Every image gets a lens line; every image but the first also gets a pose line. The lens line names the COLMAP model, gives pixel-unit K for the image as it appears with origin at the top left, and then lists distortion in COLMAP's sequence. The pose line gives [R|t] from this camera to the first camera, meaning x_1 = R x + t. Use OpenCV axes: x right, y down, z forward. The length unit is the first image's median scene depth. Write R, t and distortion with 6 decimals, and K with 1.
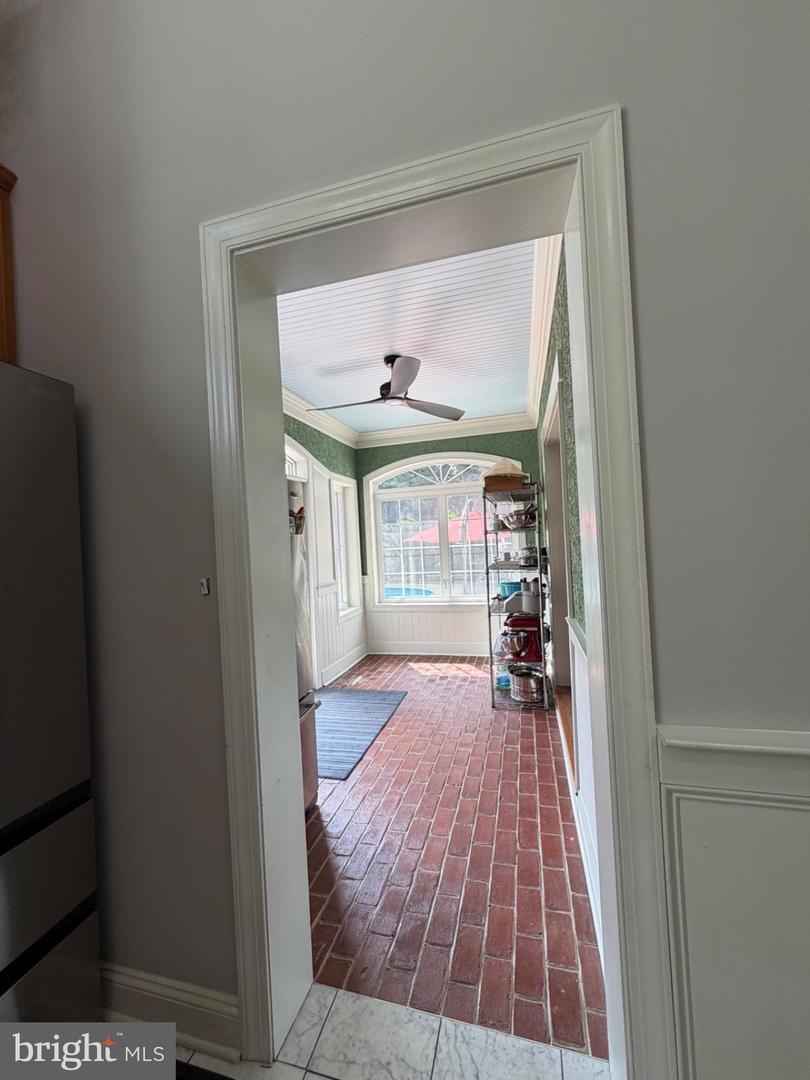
lens RADIAL K [[434.2, 0, 402.7], [0, 434.2, 535.9], [0, 0, 1]] dist [-0.000636, -0.000033]
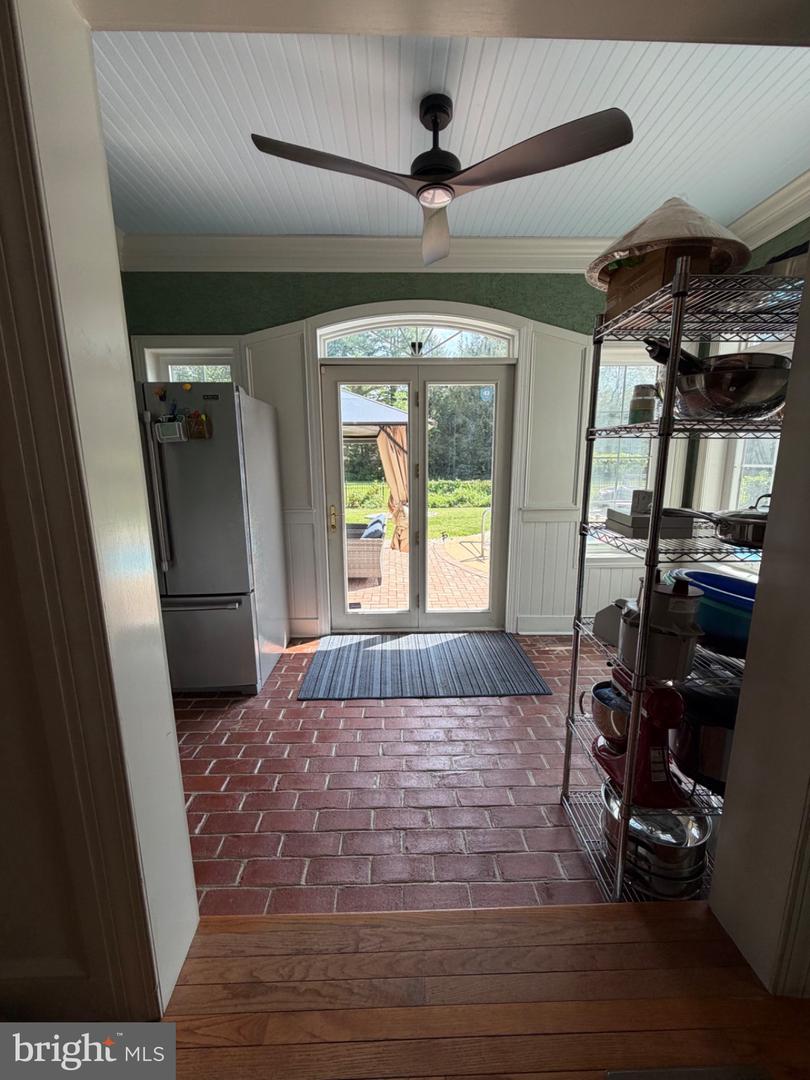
lens RADIAL K [[434.2, 0, 403.0], [0, 434.2, 540.7], [0, 0, 1]] dist [-0.000636, -0.000033]
pose [[0.290417, 0.225944, -0.929843, 0.573246], [-0.005792, 0.972121, 0.234408, 0.001075], [0.956883, -0.062690, 0.283629, 0.757233]]
